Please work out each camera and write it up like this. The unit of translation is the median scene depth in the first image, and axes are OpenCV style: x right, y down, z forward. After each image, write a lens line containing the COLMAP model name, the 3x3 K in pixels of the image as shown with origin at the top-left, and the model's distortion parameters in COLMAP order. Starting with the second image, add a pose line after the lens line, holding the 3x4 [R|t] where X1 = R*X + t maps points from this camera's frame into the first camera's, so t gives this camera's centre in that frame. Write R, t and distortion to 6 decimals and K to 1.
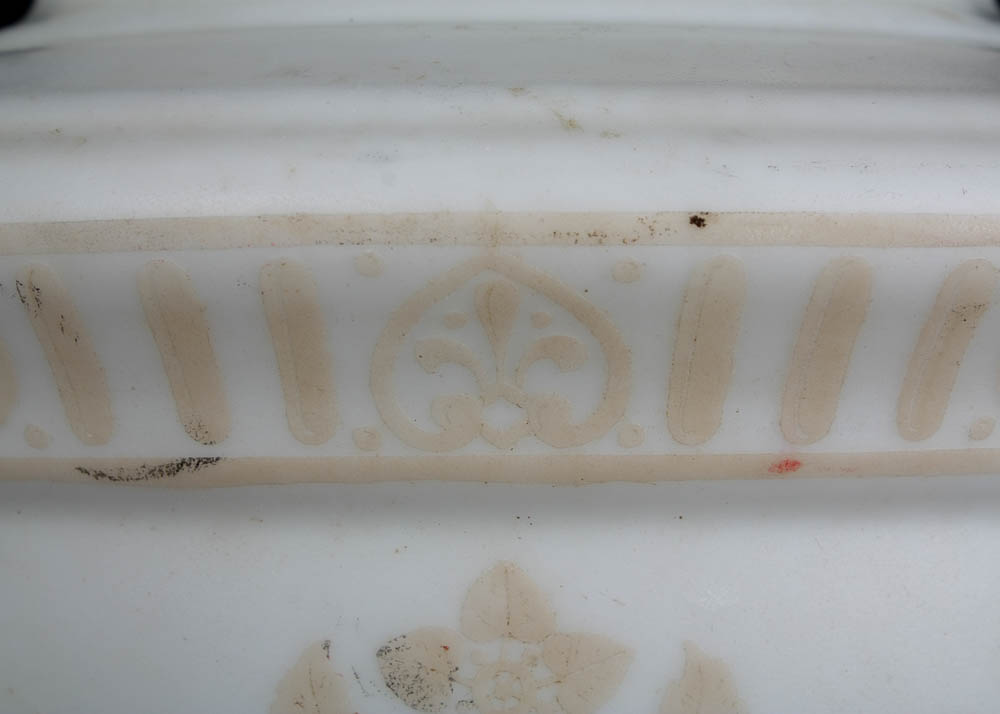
lens RADIAL K [[2355.9, 0, 500.8], [0, 2355.9, 380.9], [0, 0, 1]] dist [0.035387, -0.031669]
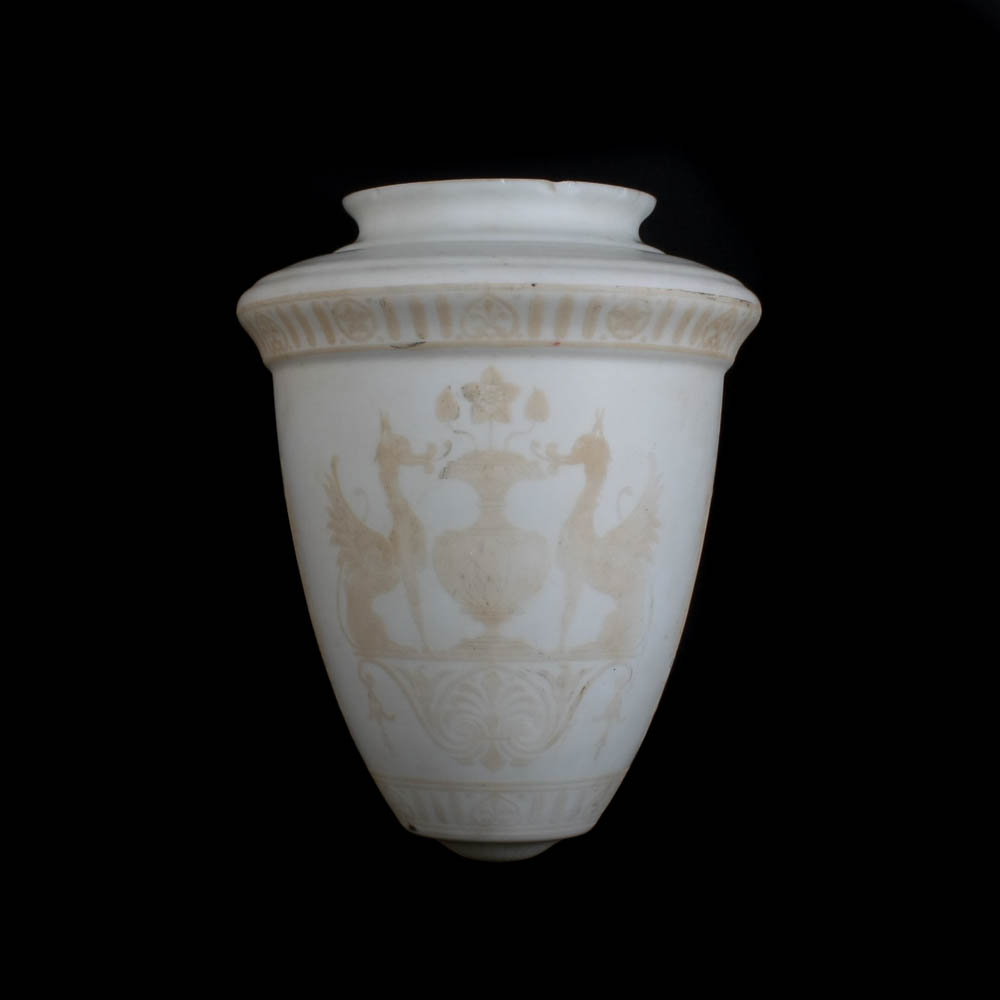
lens RADIAL K [[1812.1, 0, 500.0], [0, 1812.1, 500.0], [0, 0, 1]] dist [-0.067470, -0.041453]
pose [[0.999907, 0.003246, -0.013271, 0.063628], [-0.003317, 0.999981, -0.005271, 0.346257], [0.013254, 0.005314, 0.999898, -2.358524]]
